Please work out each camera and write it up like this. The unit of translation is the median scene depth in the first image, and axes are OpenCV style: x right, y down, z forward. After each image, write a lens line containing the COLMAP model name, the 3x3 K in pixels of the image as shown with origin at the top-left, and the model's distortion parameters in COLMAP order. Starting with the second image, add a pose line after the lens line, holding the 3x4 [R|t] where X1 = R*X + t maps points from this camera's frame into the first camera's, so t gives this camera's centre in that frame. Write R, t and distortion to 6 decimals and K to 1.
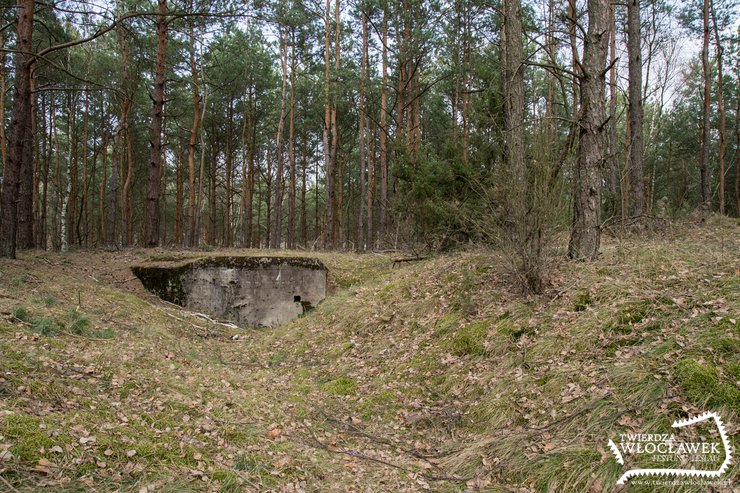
lens RADIAL K [[682.2, 0, 369.7], [0, 682.2, 249.4], [0, 0, 1]] dist [-0.008305, 0.000134]
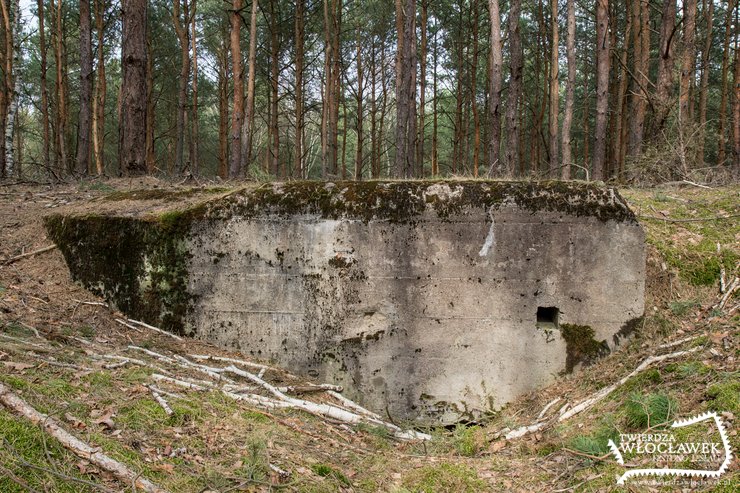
lens RADIAL K [[703.0, 0, 370.1], [0, 703.0, 244.8], [0, 0, 1]] dist [0.004427, 0.000000]
pose [[0.995989, 0.000608, -0.089478, -0.157068], [0.002582, 0.999365, 0.035530, 0.028563], [0.089443, -0.035619, 0.995355, 0.675812]]
